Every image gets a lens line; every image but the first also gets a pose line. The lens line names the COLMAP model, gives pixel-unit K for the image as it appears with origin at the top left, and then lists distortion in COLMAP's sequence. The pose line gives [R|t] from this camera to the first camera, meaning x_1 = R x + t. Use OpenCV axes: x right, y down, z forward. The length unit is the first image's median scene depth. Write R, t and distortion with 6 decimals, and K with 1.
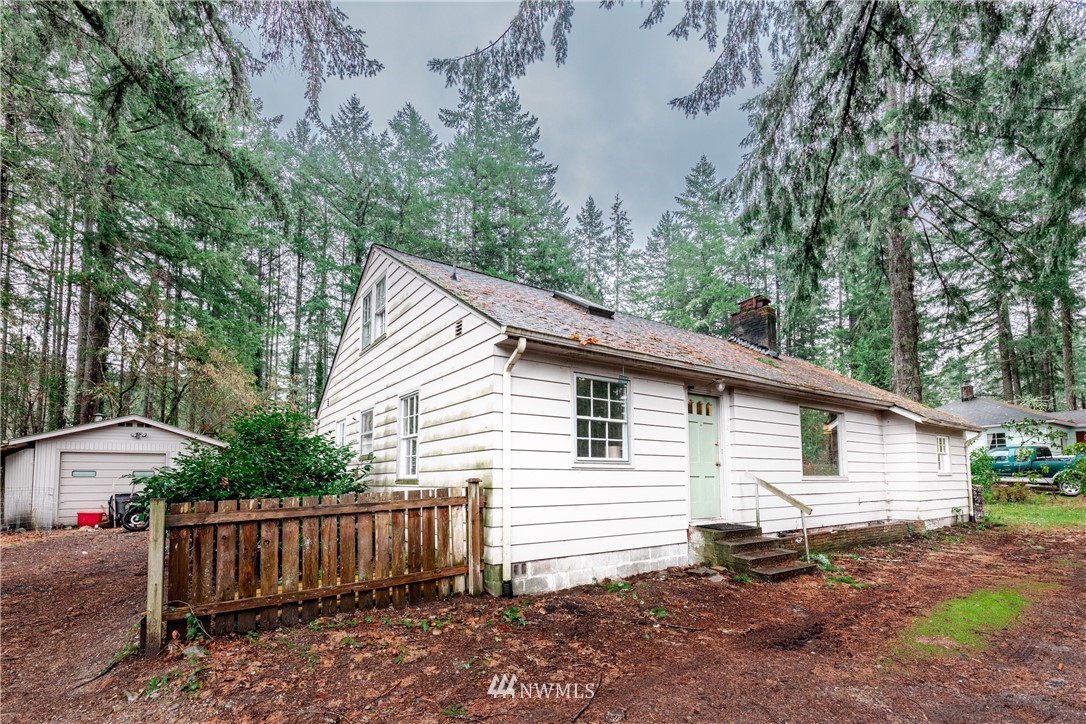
lens RADIAL K [[499.2, 0, 545.1], [0, 499.2, 435.9], [0, 0, 1]] dist [0.000466, -0.000132]
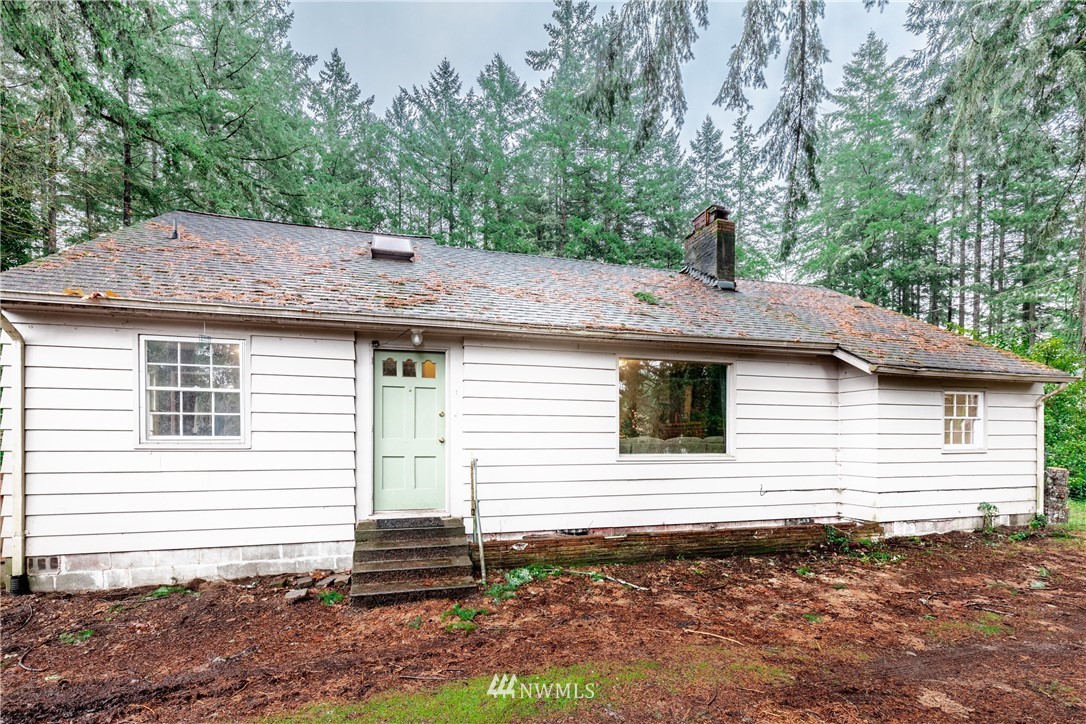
lens RADIAL K [[499.2, 0, 545.1], [0, 499.2, 435.9], [0, 0, 1]] dist [0.000466, -0.000132]
pose [[0.943744, 0.004733, -0.330644, 0.579609], [0.022118, 0.996755, 0.077398, -0.005040], [0.329938, -0.080357, 0.940576, 0.253339]]
